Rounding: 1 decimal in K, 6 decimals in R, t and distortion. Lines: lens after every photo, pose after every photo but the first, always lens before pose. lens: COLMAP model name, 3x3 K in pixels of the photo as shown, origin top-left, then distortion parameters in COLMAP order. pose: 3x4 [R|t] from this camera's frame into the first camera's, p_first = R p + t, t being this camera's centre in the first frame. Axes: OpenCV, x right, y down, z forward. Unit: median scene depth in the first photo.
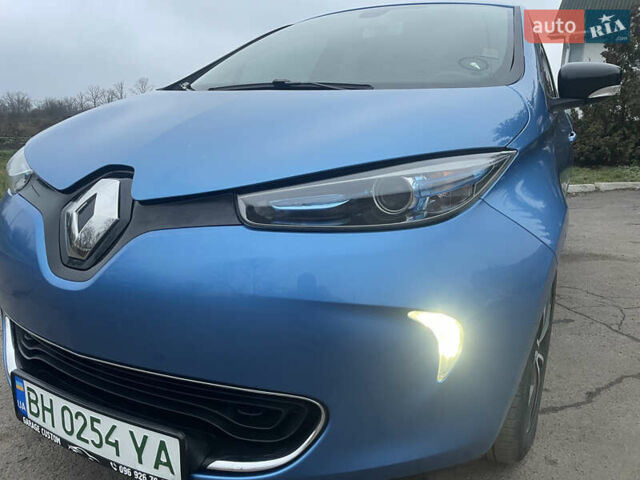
lens RADIAL K [[498.1, 0, 319.0], [0, 498.1, 243.4], [0, 0, 1]] dist [0.064923, -0.038268]
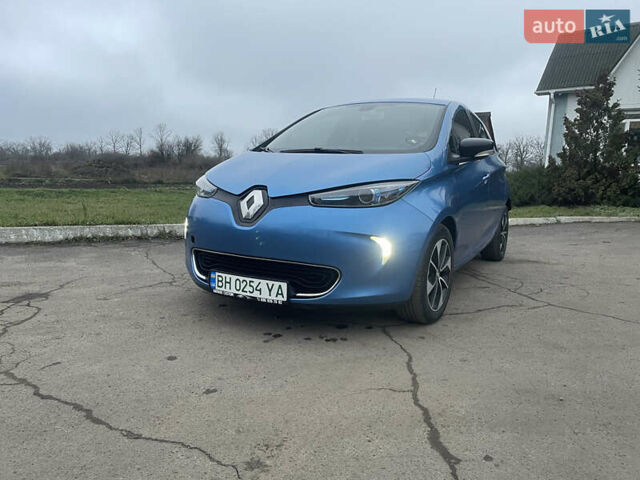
lens RADIAL K [[498.1, 0, 317.6], [0, 498.1, 242.6], [0, 0, 1]] dist [0.064923, -0.038268]
pose [[0.999714, 0.008838, -0.022230, -0.045052], [-0.010680, 0.996397, -0.084134, 0.342836], [0.021406, 0.084348, 0.996206, -1.478655]]
